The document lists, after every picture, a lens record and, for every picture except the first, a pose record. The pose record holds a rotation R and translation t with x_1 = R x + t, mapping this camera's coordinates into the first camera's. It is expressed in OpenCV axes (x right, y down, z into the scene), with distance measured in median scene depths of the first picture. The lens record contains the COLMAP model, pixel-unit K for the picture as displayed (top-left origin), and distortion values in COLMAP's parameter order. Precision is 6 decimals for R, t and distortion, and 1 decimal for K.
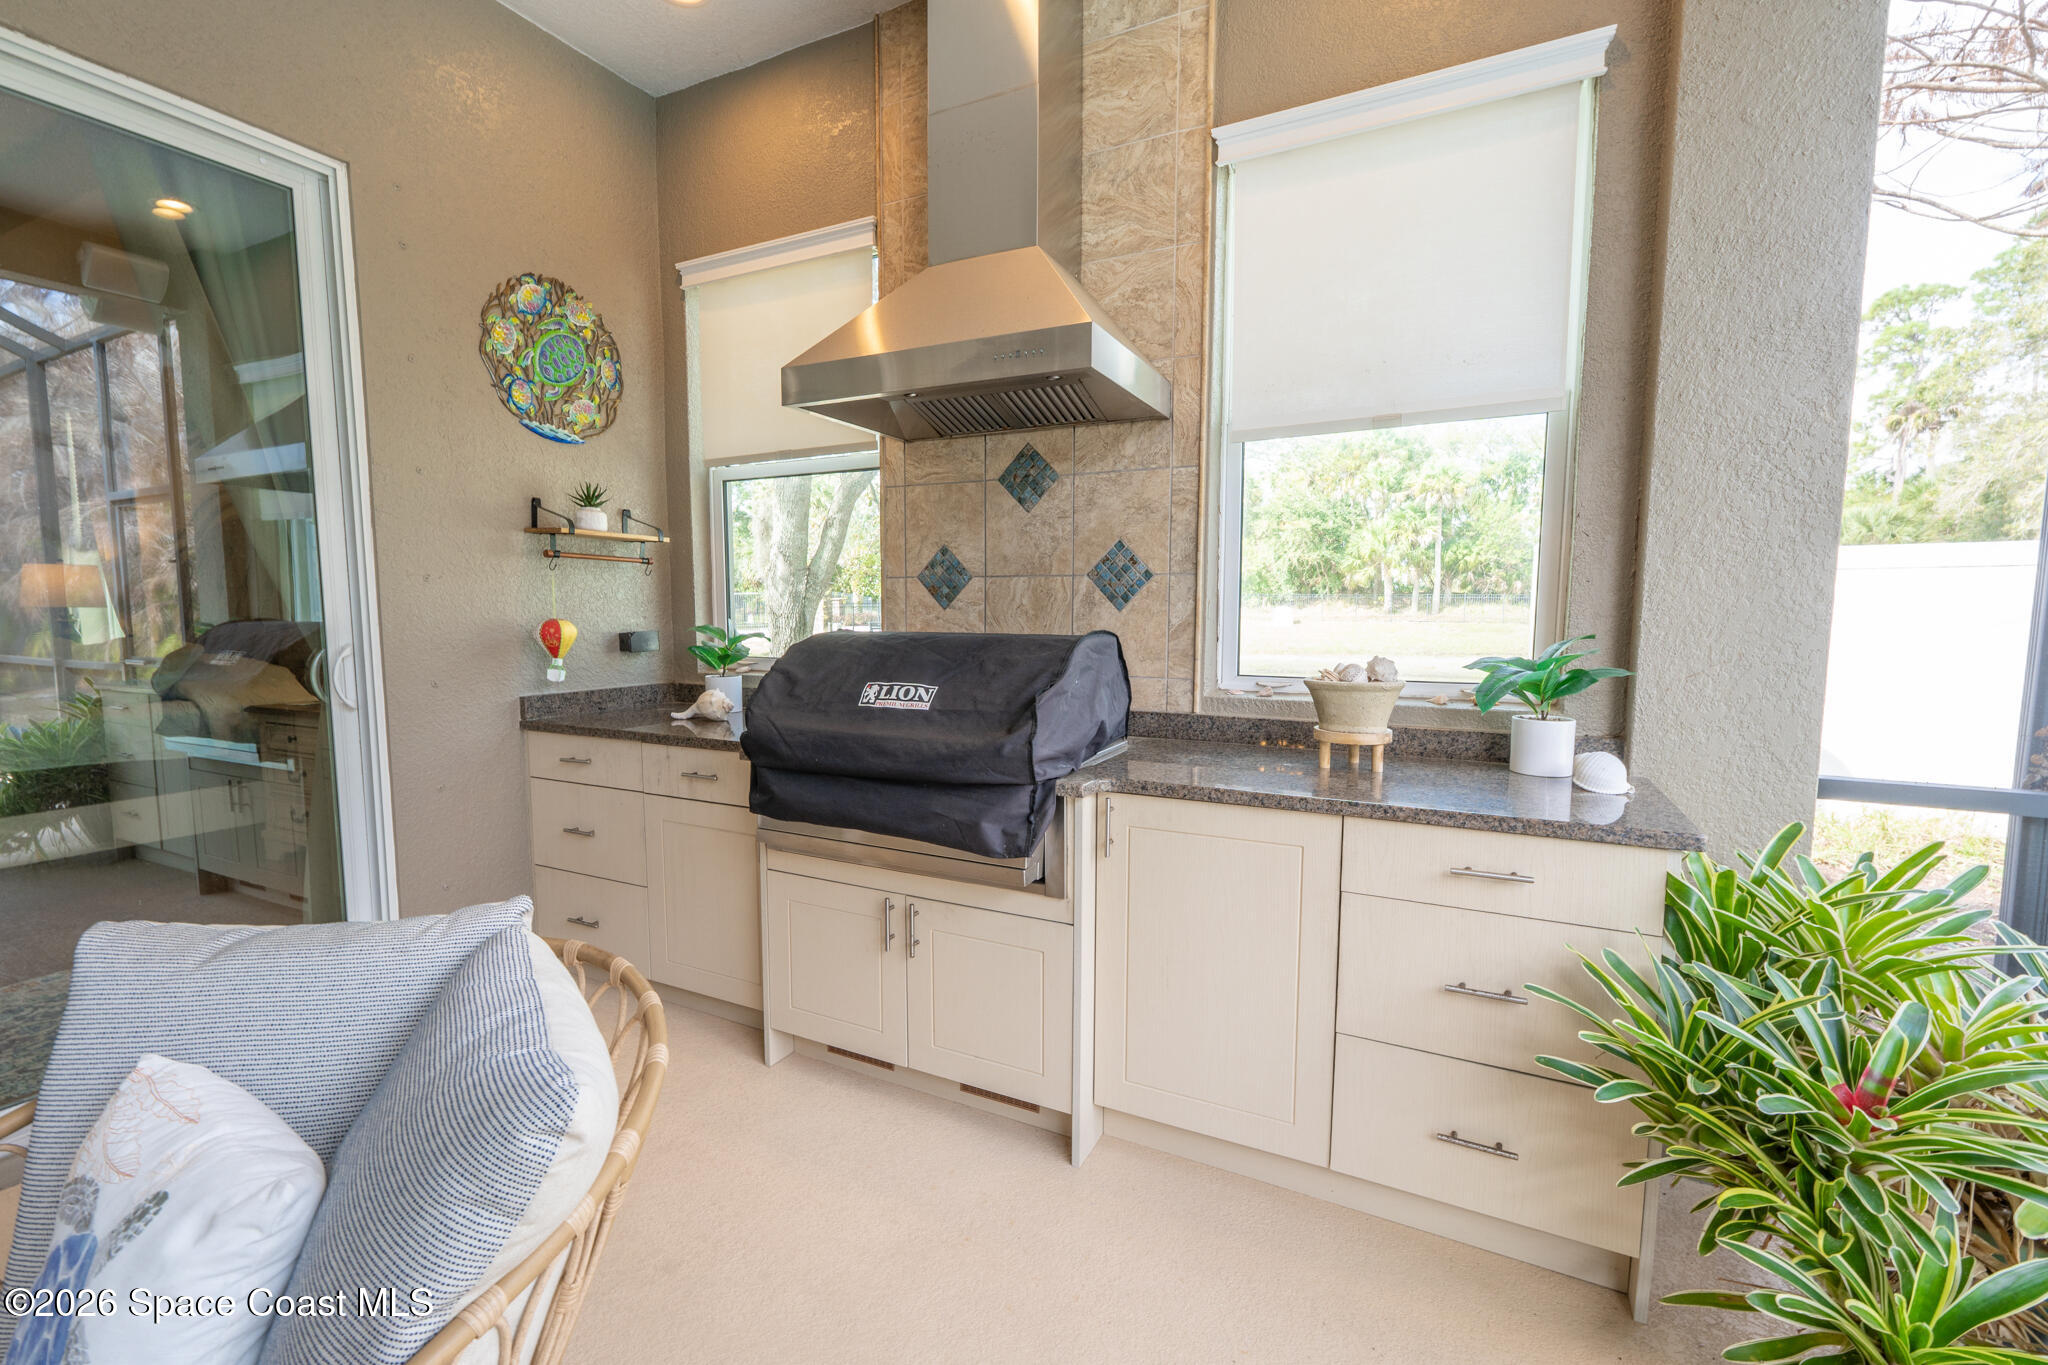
lens RADIAL K [[878.6, 0, 1007.4], [0, 878.6, 690.7], [0, 0, 1]] dist [0.004344, 0.000809]
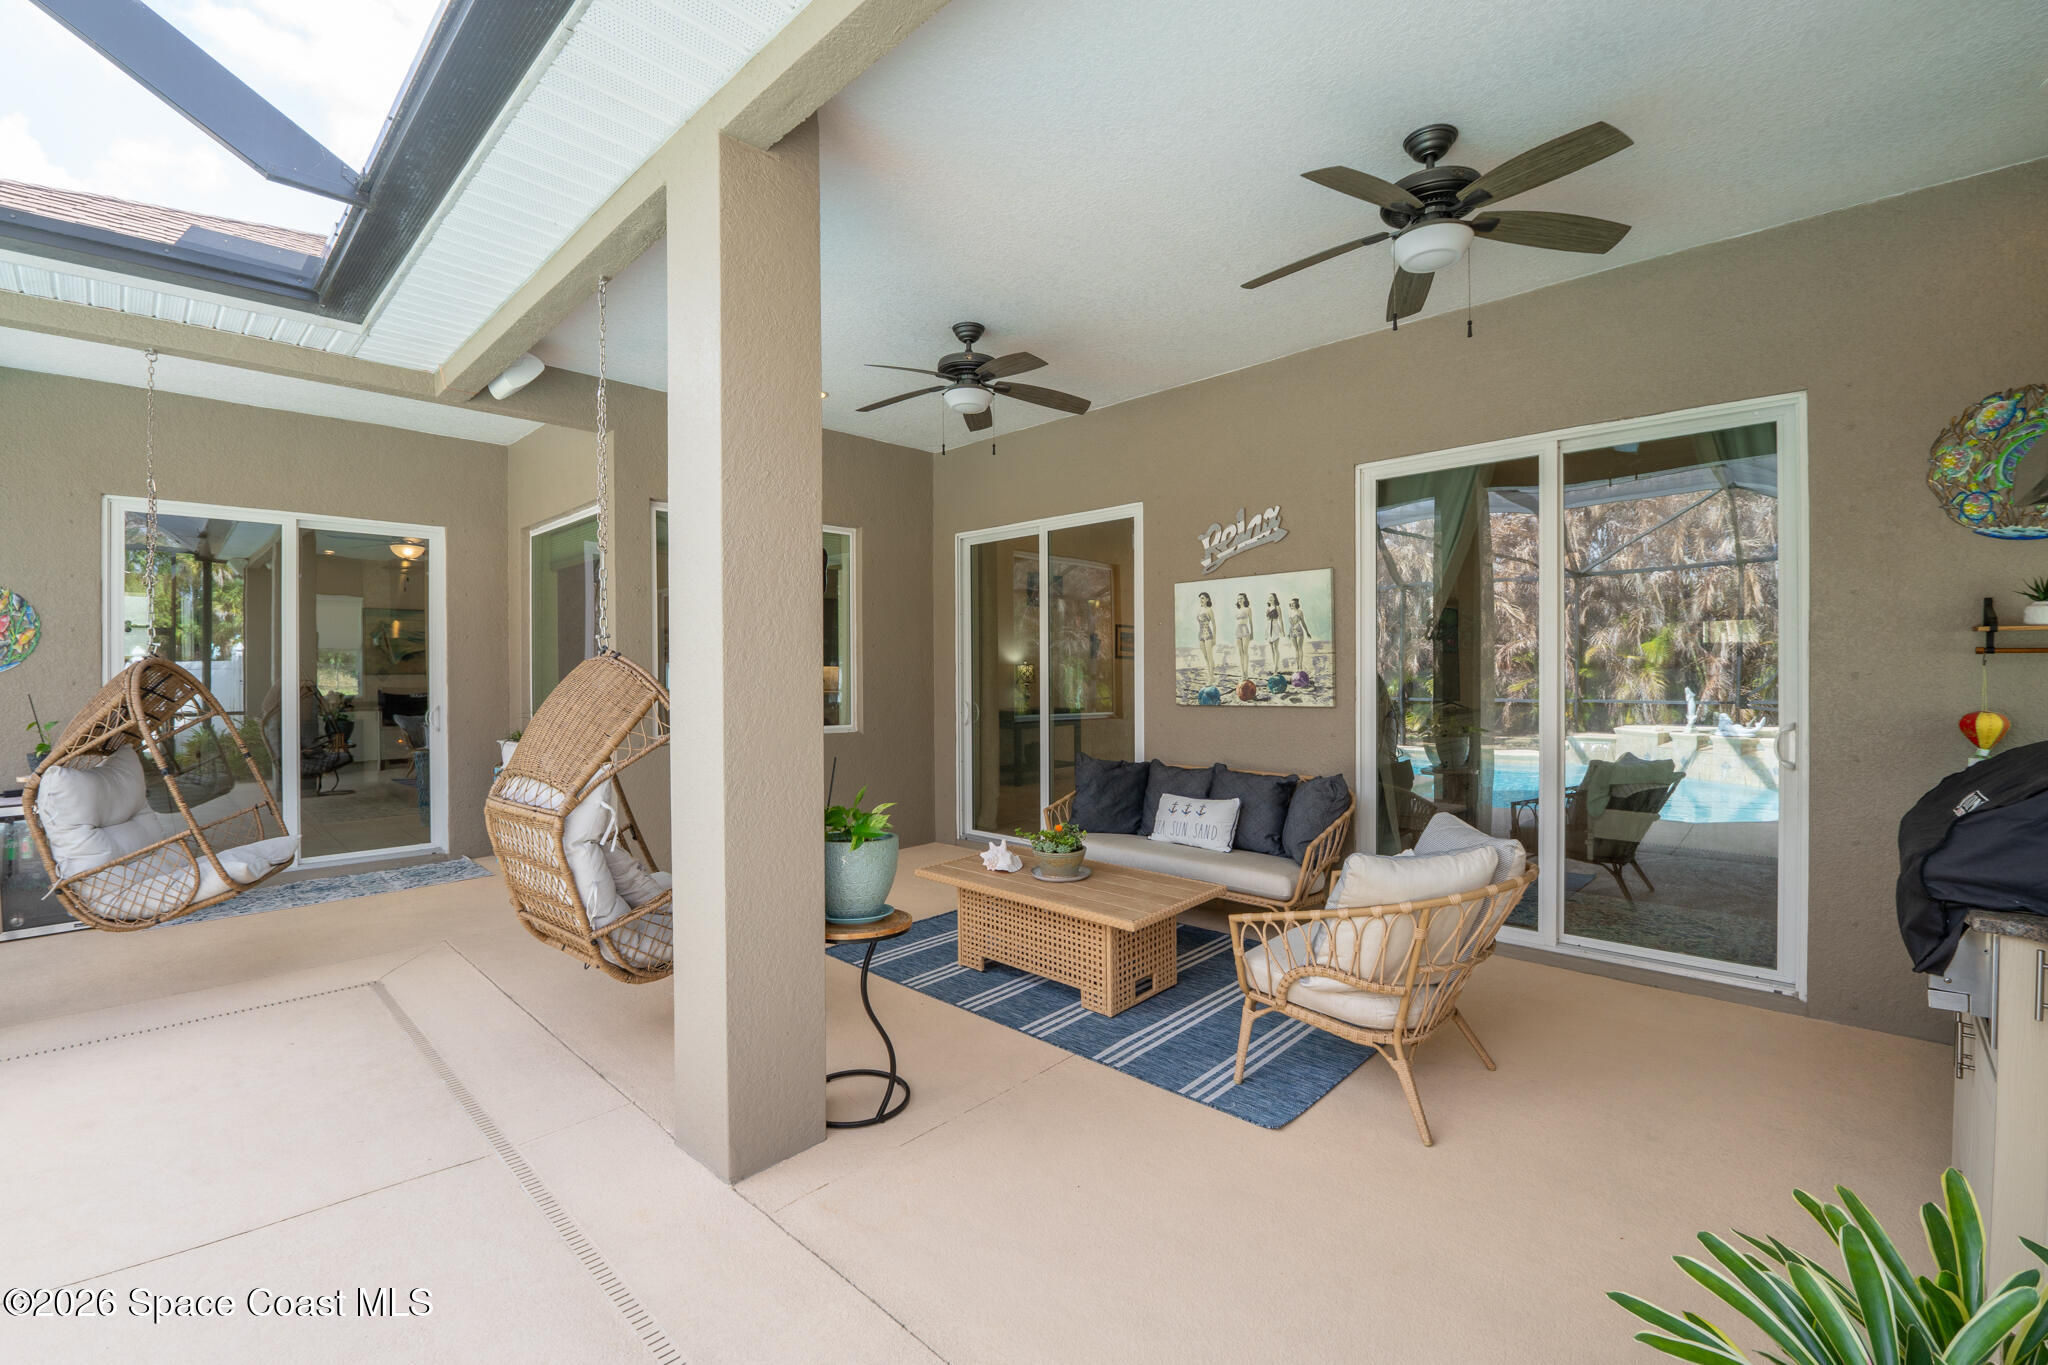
lens RADIAL K [[874.7, 0, 1011.3], [0, 874.7, 677.4], [0, 0, 1]] dist [-0.025484, 0.000071]
pose [[-0.298629, 0.007453, -0.954340, 0.907456], [-0.086373, 0.995655, 0.034804, -0.062899], [0.950453, 0.092823, -0.296688, 0.207661]]
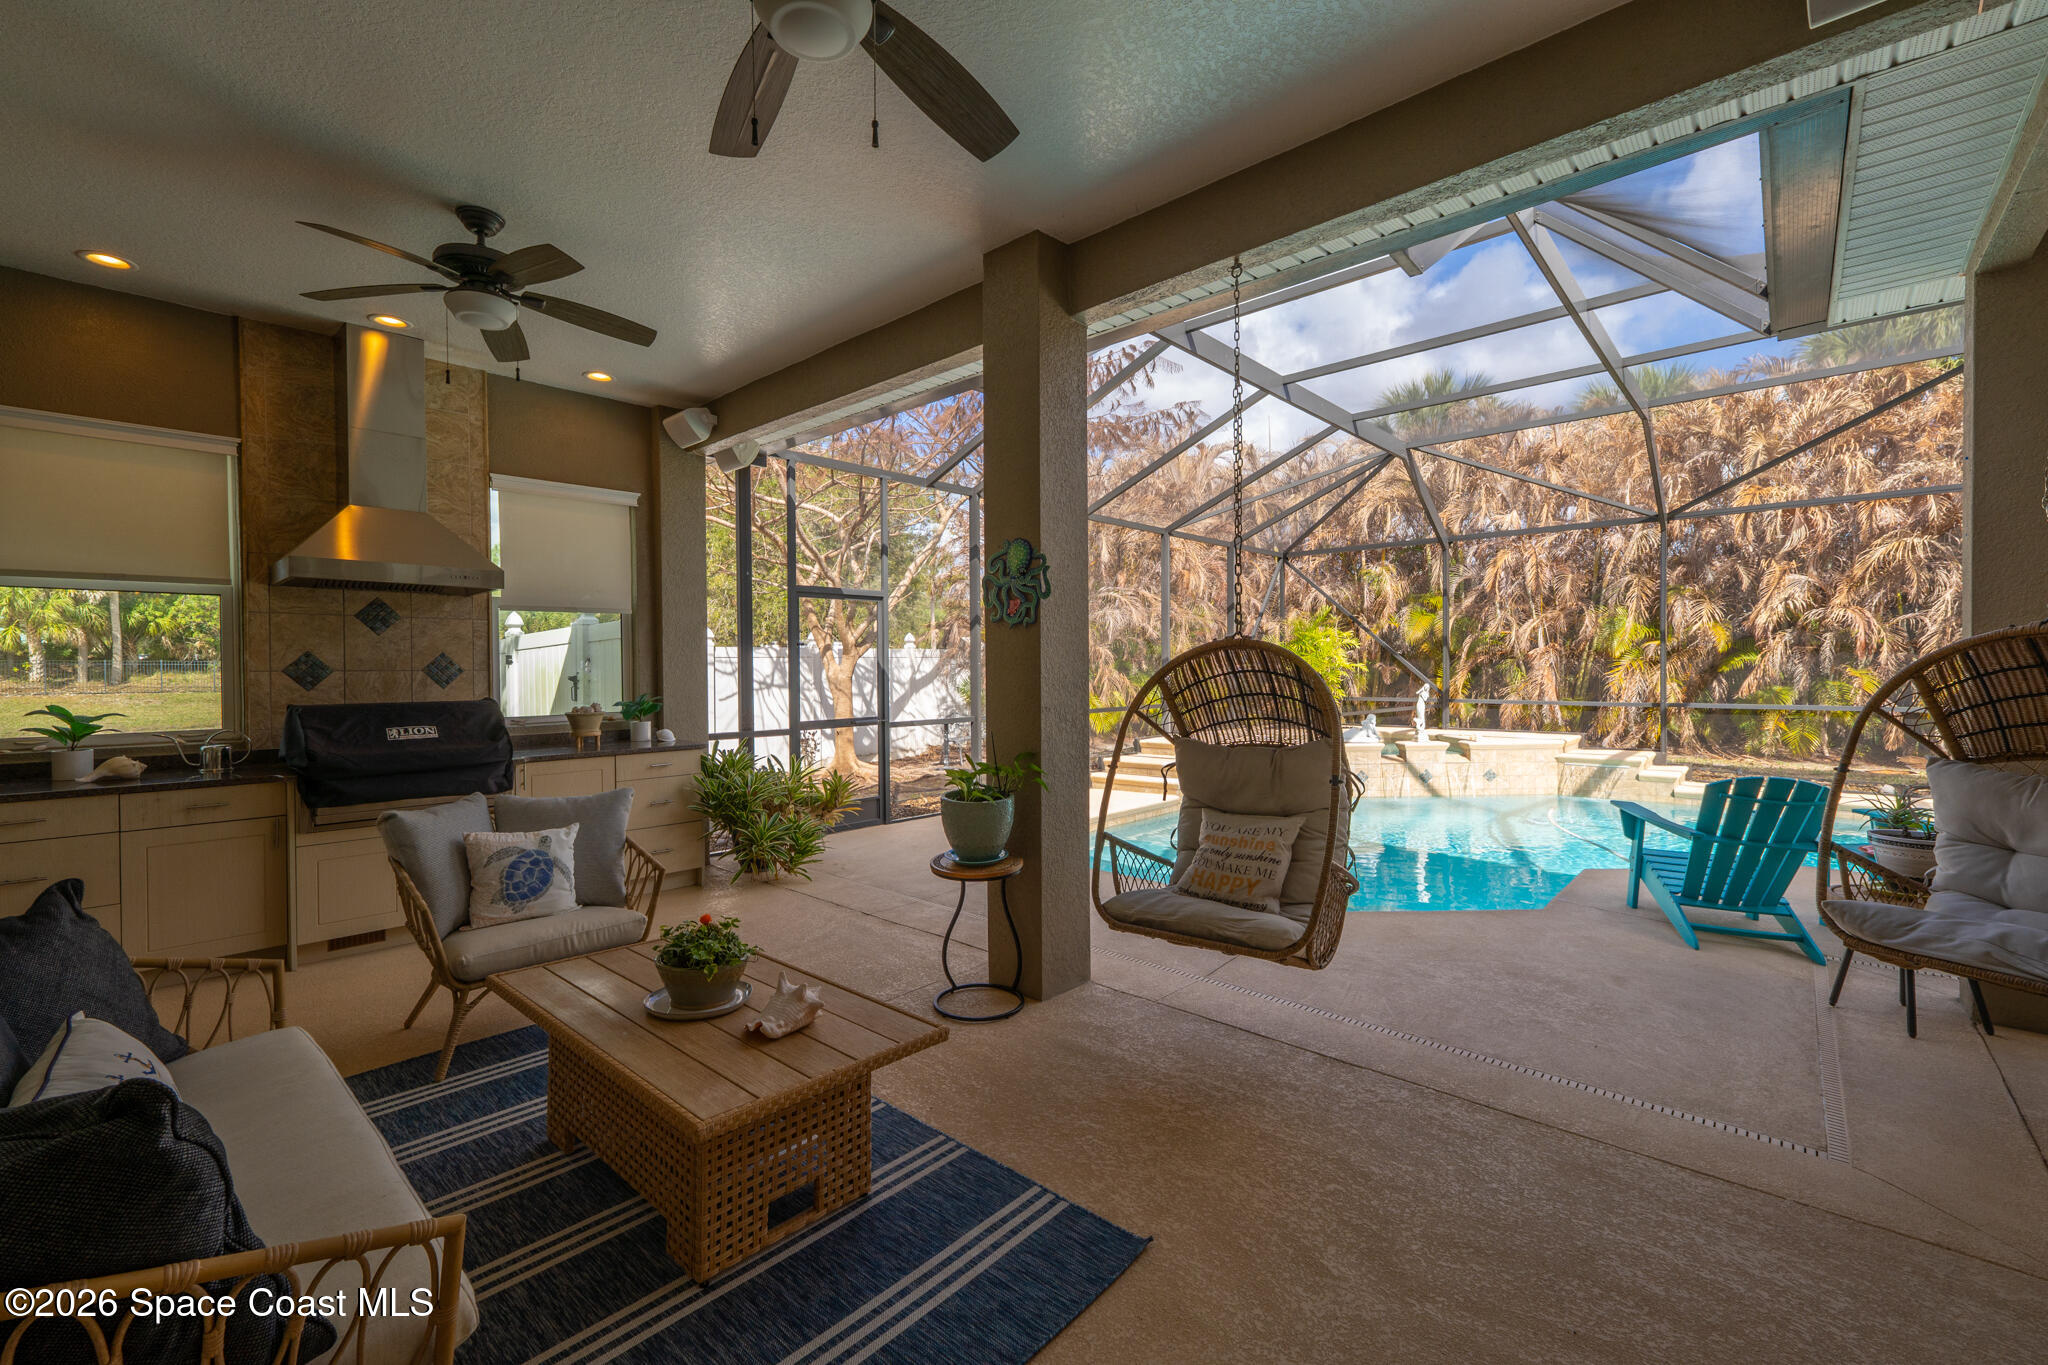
lens RADIAL K [[849.6, 0, 1015.1], [0, 849.6, 676.7], [0, 0, 1]] dist [0.002635, -0.000003]
pose [[0.267545, -0.013982, 0.963444, -1.367191], [0.100174, 0.994880, -0.013379, 0.035163], [-0.958324, 0.100091, 0.267576, -0.731692]]
